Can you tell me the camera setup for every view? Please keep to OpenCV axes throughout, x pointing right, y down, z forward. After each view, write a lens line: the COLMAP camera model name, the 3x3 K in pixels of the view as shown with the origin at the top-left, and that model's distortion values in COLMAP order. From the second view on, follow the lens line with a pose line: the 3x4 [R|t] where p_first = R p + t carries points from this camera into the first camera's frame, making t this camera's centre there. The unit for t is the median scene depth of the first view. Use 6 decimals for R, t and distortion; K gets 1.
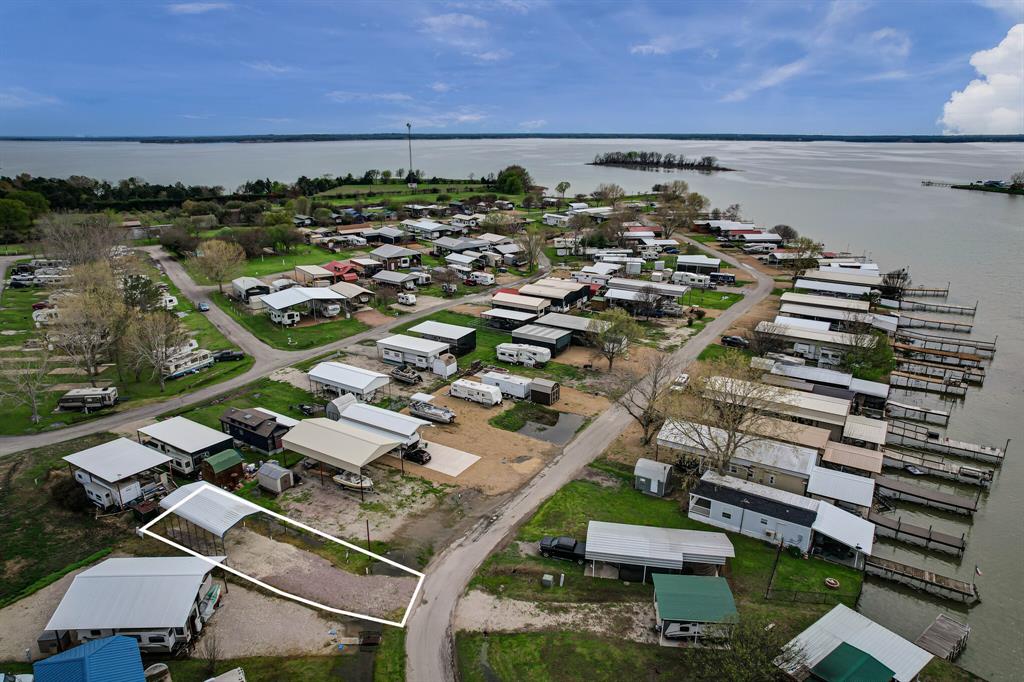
lens RADIAL K [[649.9, 0, 517.8], [0, 649.9, 339.0], [0, 0, 1]] dist [-0.070445, 0.064245]
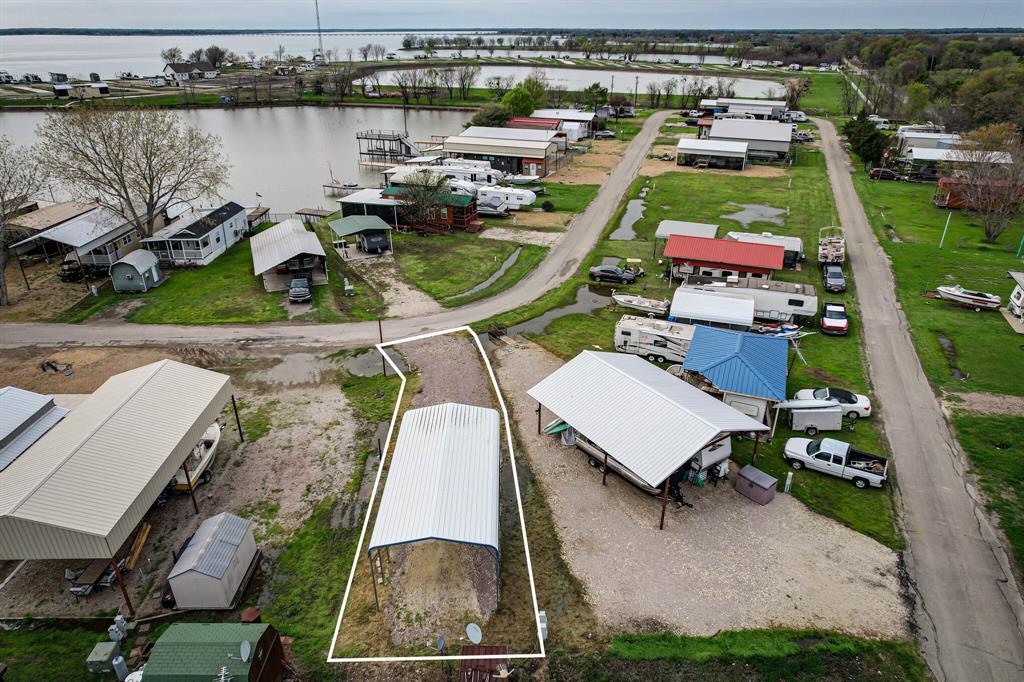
lens RADIAL K [[649.9, 0, 517.8], [0, 649.9, 339.0], [0, 0, 1]] dist [-0.070445, 0.064245]
pose [[-0.532860, -0.369897, 0.761076, -0.458498], [0.256740, 0.786334, 0.561928, -0.035995], [-0.806316, 0.494827, -0.324039, 0.588864]]
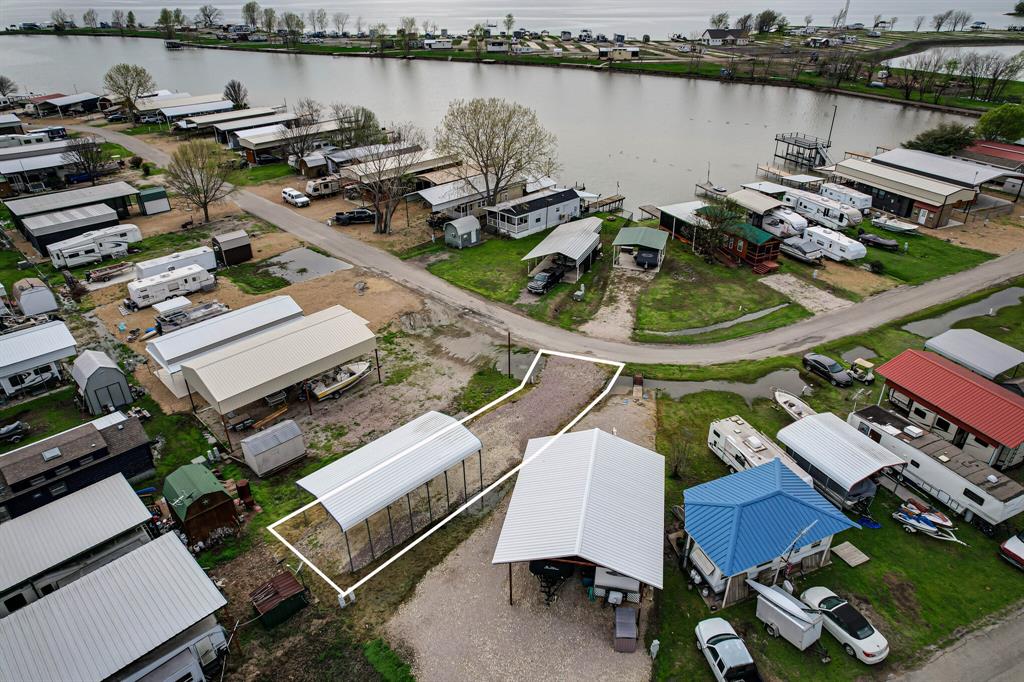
lens RADIAL K [[649.9, 0, 517.8], [0, 649.9, 339.0], [0, 0, 1]] dist [-0.070445, 0.064245]
pose [[0.229384, -0.475256, 0.849420, -0.506369], [0.301488, 0.864462, 0.402256, -0.028161], [-0.925466, 0.163819, 0.341578, 0.367023]]
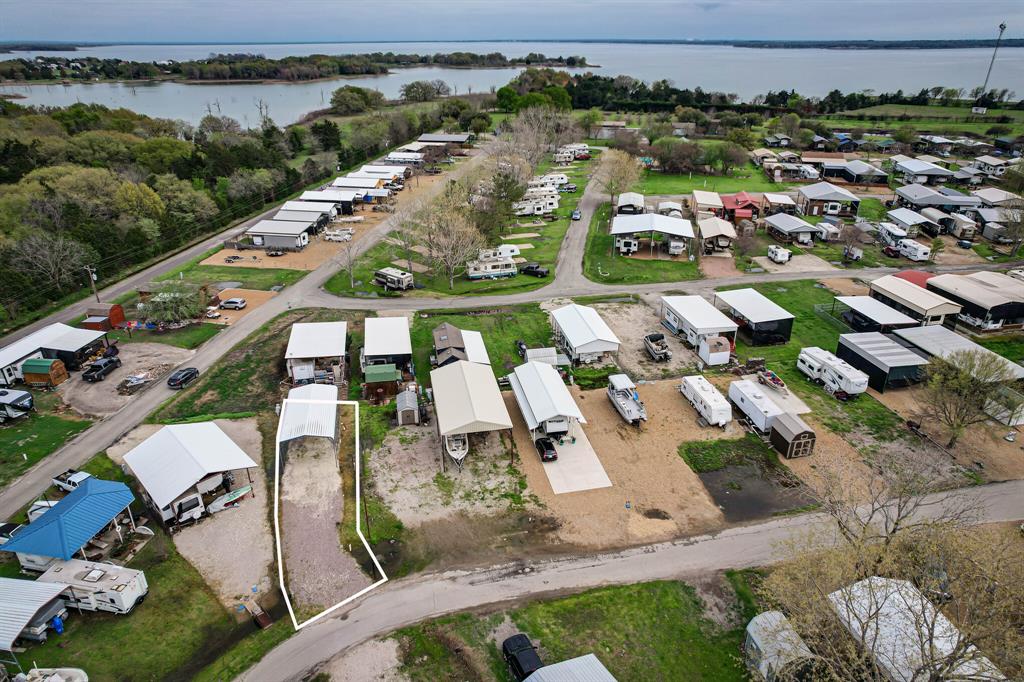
lens RADIAL K [[649.9, 0, 517.8], [0, 649.9, 339.0], [0, 0, 1]] dist [-0.070445, 0.064245]
pose [[0.680701, 0.309454, -0.663991, 0.222070], [-0.221268, 0.950914, 0.216338, -0.082758], [0.698346, -0.000341, 0.715761, 0.272967]]
